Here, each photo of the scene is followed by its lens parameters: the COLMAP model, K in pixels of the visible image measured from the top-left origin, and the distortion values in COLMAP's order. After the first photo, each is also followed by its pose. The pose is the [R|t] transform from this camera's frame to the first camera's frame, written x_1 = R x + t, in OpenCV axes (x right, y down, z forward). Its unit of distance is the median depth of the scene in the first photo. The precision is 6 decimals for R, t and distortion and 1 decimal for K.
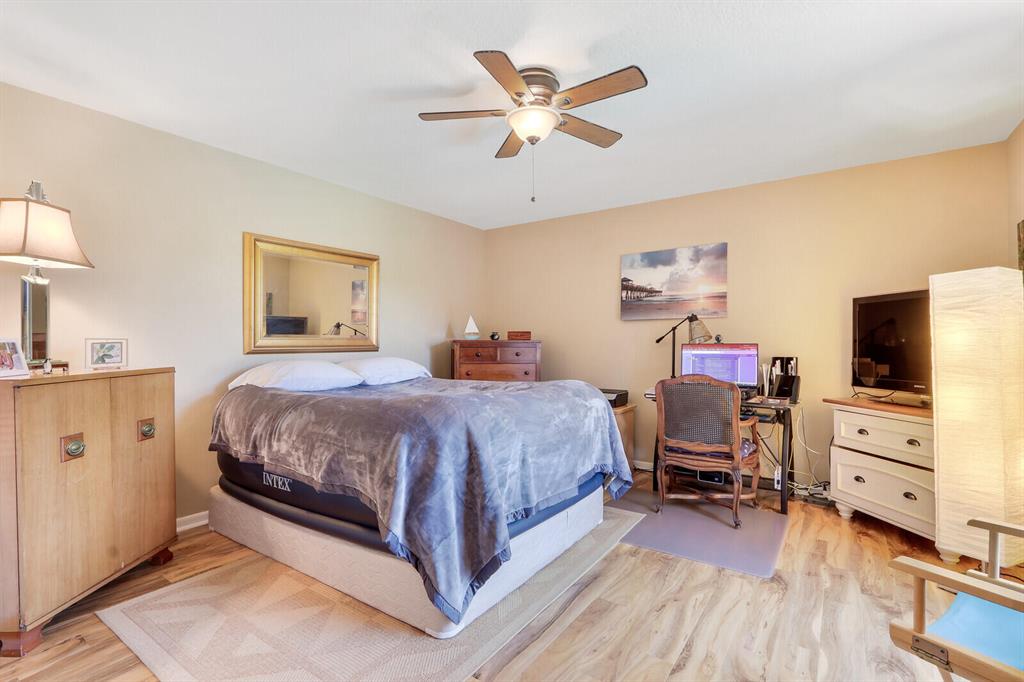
lens RADIAL K [[476.6, 0, 512.8], [0, 476.6, 339.7], [0, 0, 1]] dist [0.000806, 0.000060]
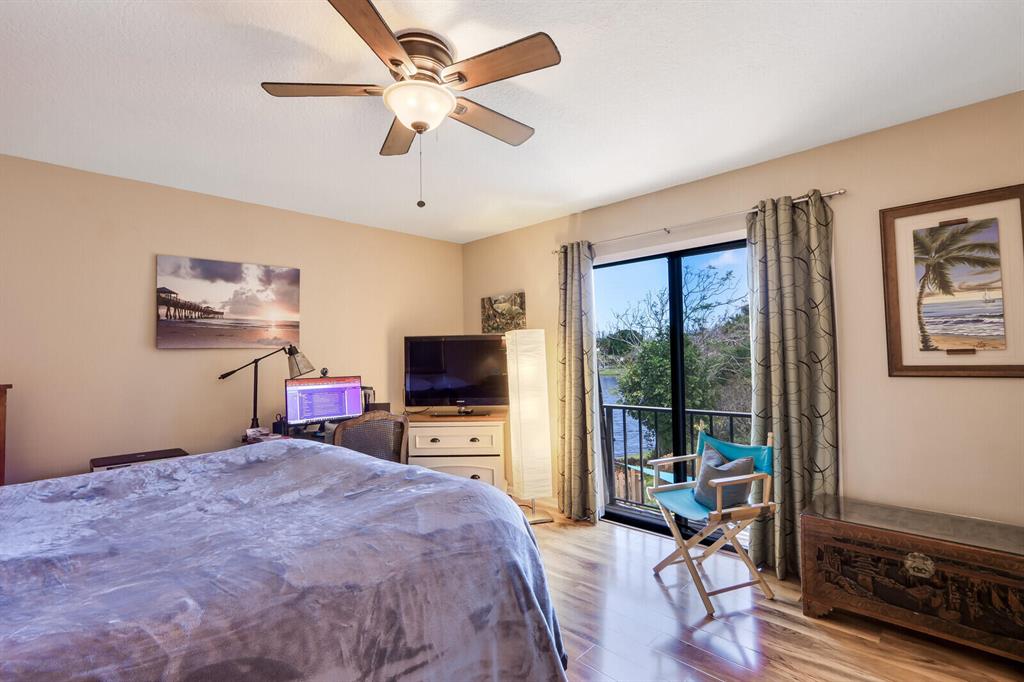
lens RADIAL K [[476.6, 0, 513.4], [0, 476.6, 341.7], [0, 0, 1]] dist [0.000806, 0.000060]
pose [[0.179628, 0.031598, 0.983227, -0.385464], [0.014547, 0.999289, -0.034772, -0.021066], [-0.983627, 0.020549, 0.179041, 0.406001]]
